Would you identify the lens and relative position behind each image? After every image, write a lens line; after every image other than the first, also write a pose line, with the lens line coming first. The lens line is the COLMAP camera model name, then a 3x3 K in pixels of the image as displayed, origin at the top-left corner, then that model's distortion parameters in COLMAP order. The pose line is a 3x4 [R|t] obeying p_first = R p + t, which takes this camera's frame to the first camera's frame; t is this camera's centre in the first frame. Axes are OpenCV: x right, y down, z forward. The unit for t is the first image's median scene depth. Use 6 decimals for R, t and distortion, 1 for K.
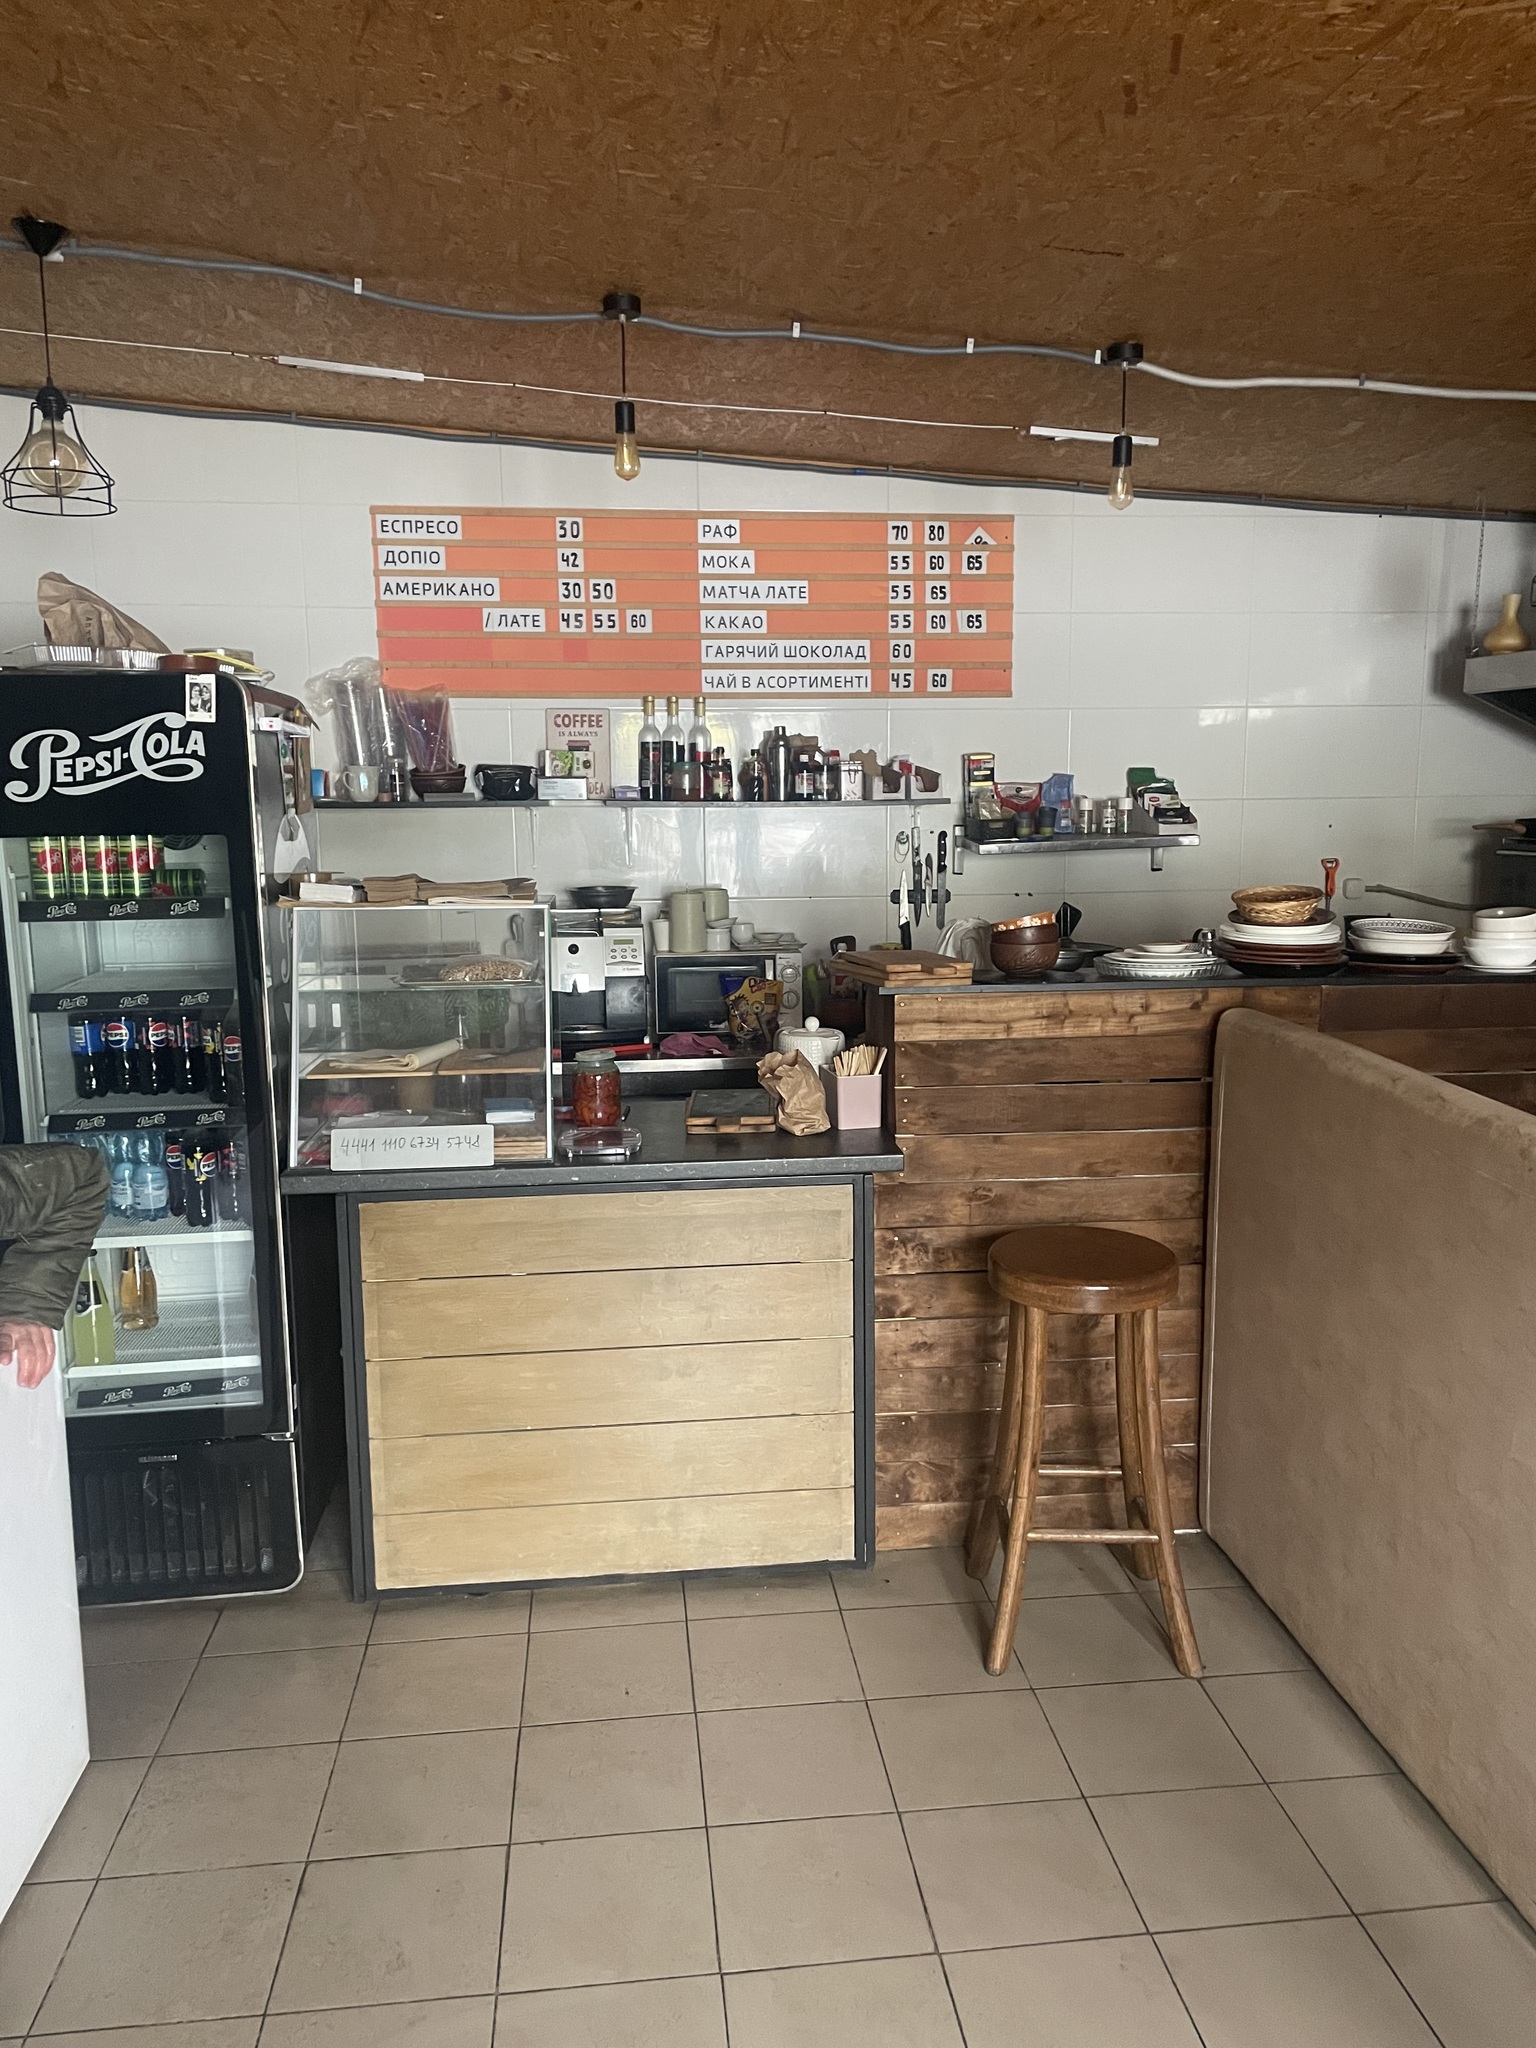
lens RADIAL K [[1544.0, 0, 792.6], [0, 1544.0, 1026.6], [0, 0, 1]] dist [0.083011, -0.100431]
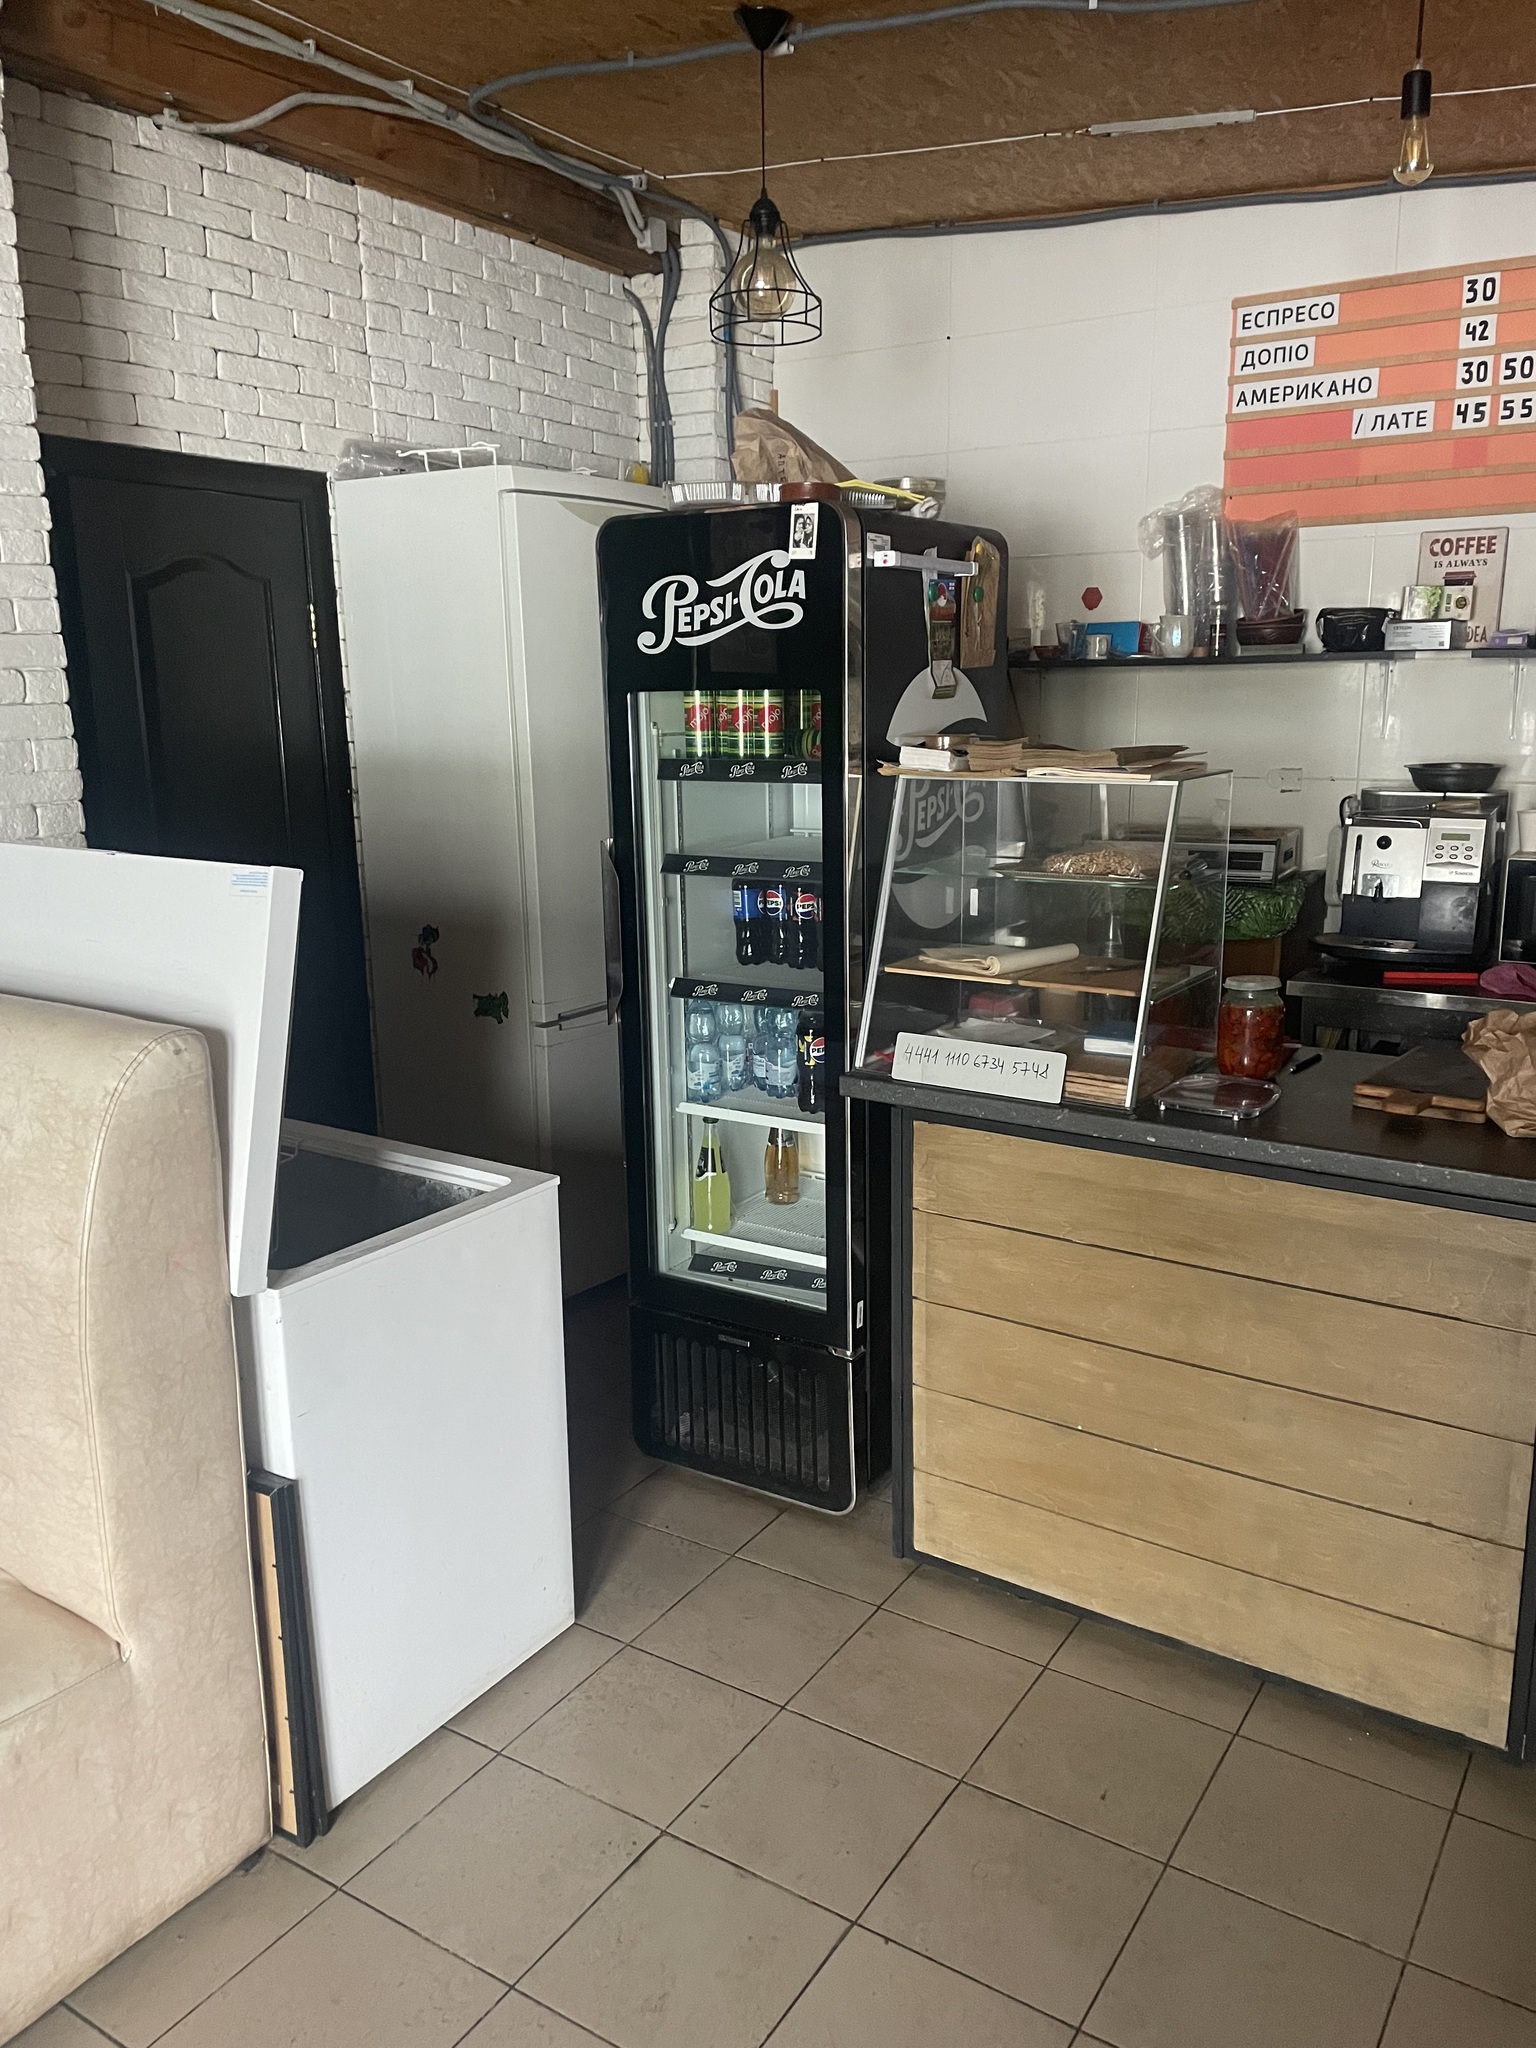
lens RADIAL K [[1544.0, 0, 787.0], [0, 1544.0, 1029.6], [0, 0, 1]] dist [0.083011, -0.100431]
pose [[0.773457, 0.140327, -0.618120, 0.180042], [-0.089524, 0.989595, 0.112638, -0.025744], [0.627494, -0.031785, 0.777972, 0.265813]]
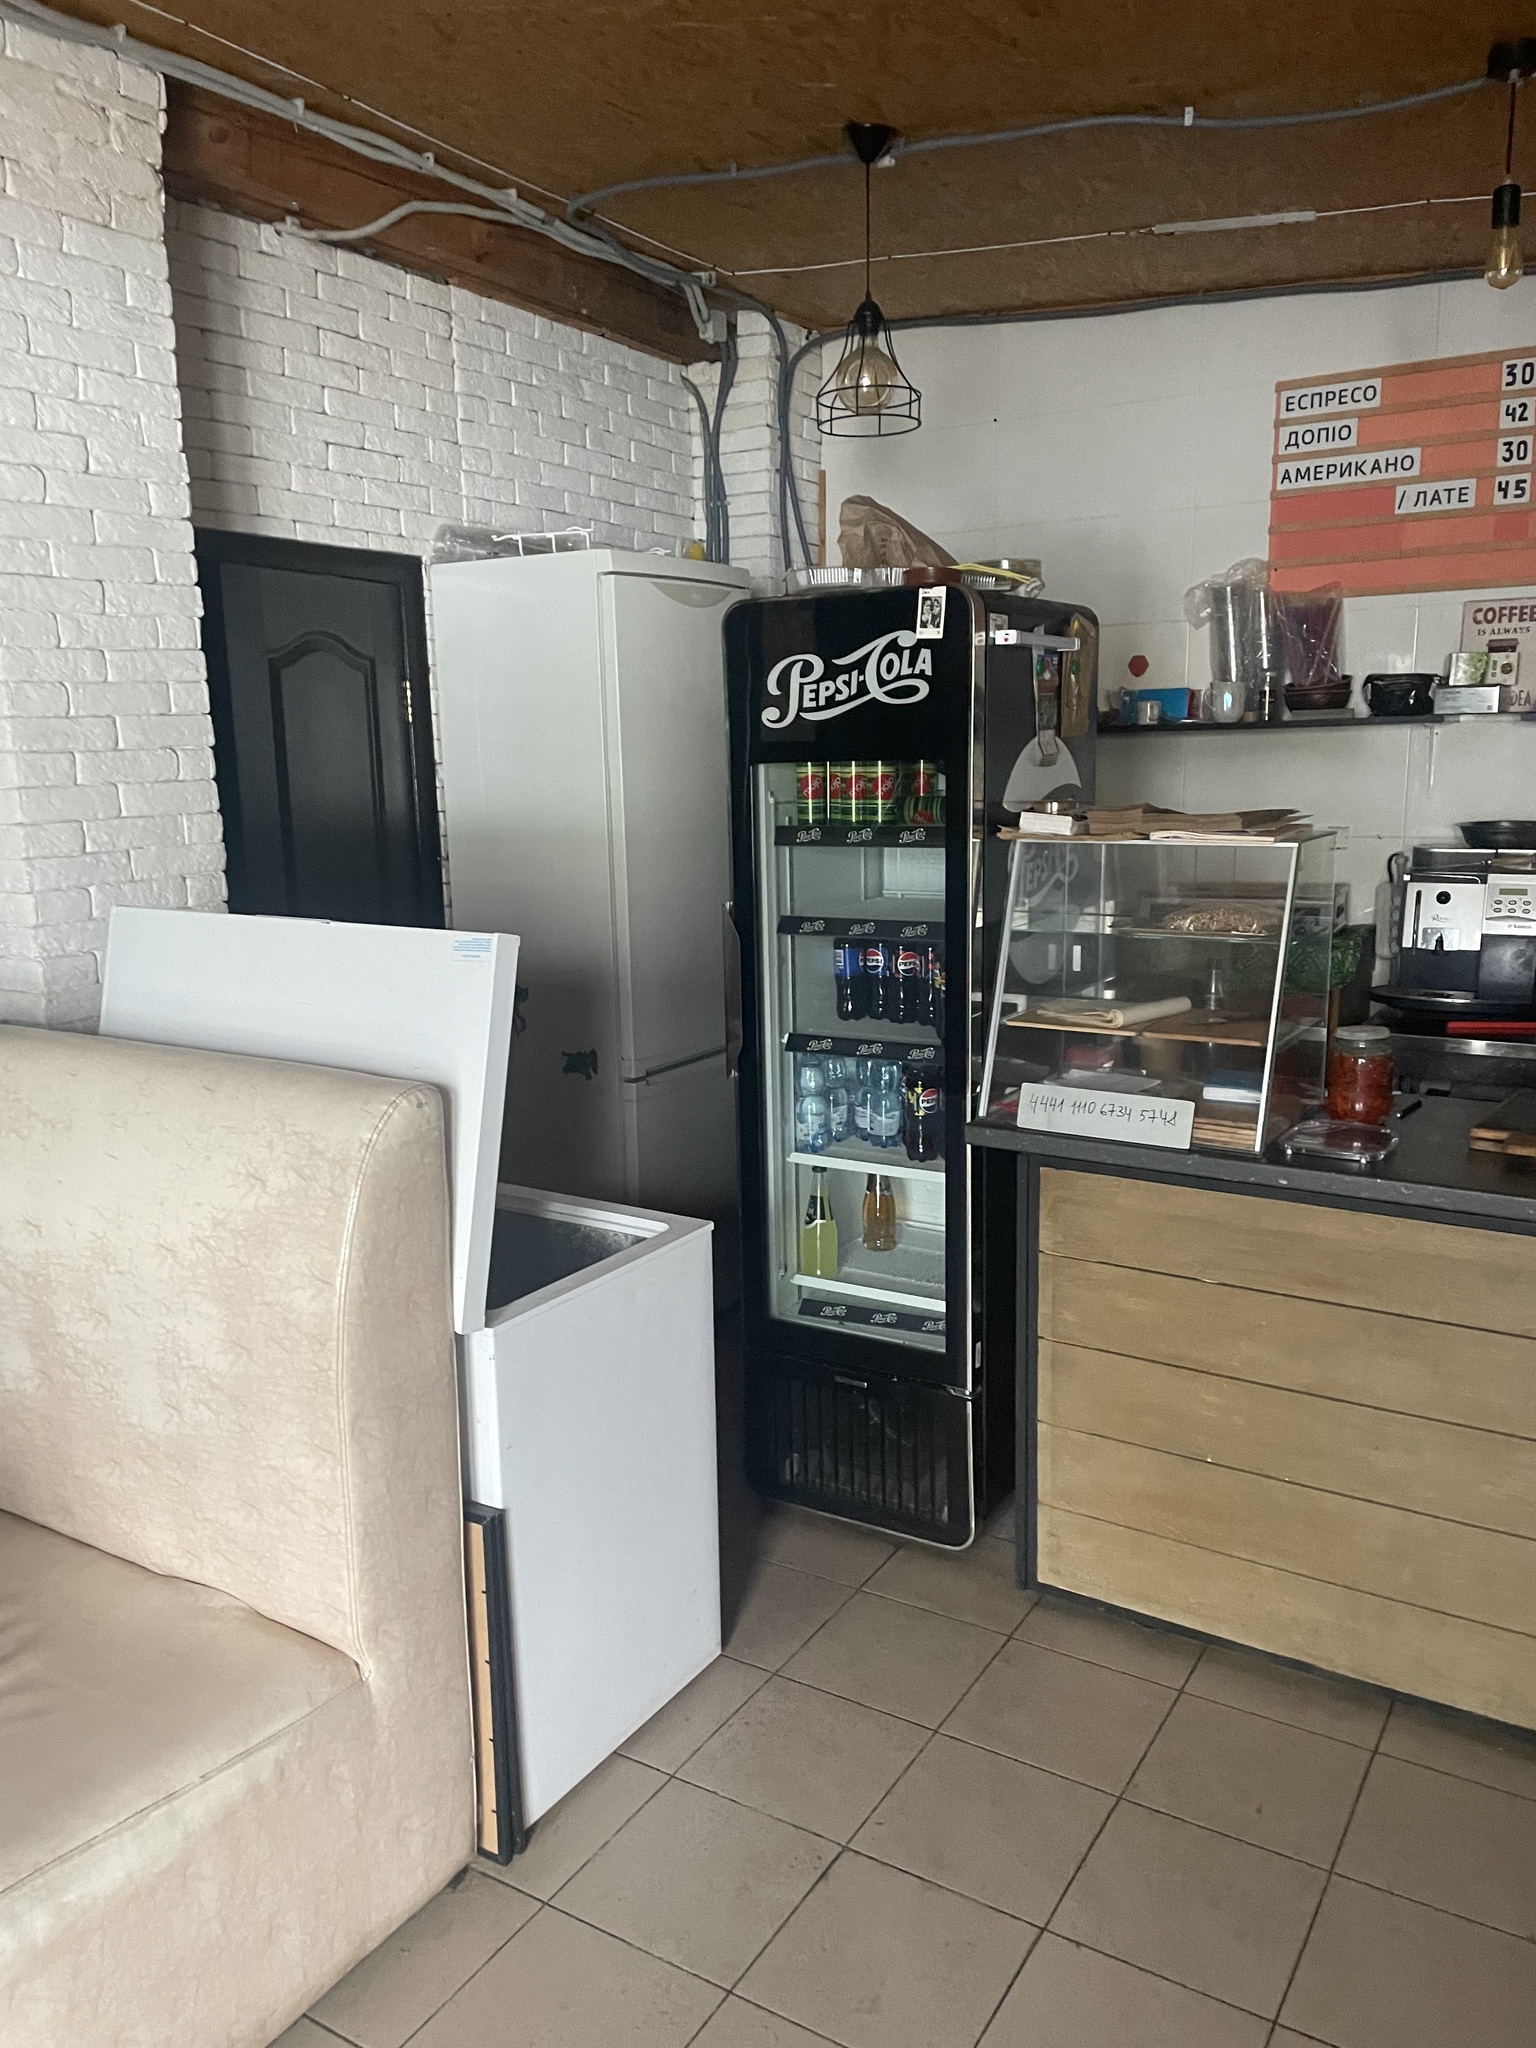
lens RADIAL K [[1544.0, 0, 751.2], [0, 1544.0, 1042.0], [0, 0, 1]] dist [0.083011, -0.100431]
pose [[0.777511, 0.114736, -0.618314, 0.132892], [-0.080091, 0.993275, 0.083604, -0.019936], [0.623748, -0.015482, 0.781472, 0.172805]]
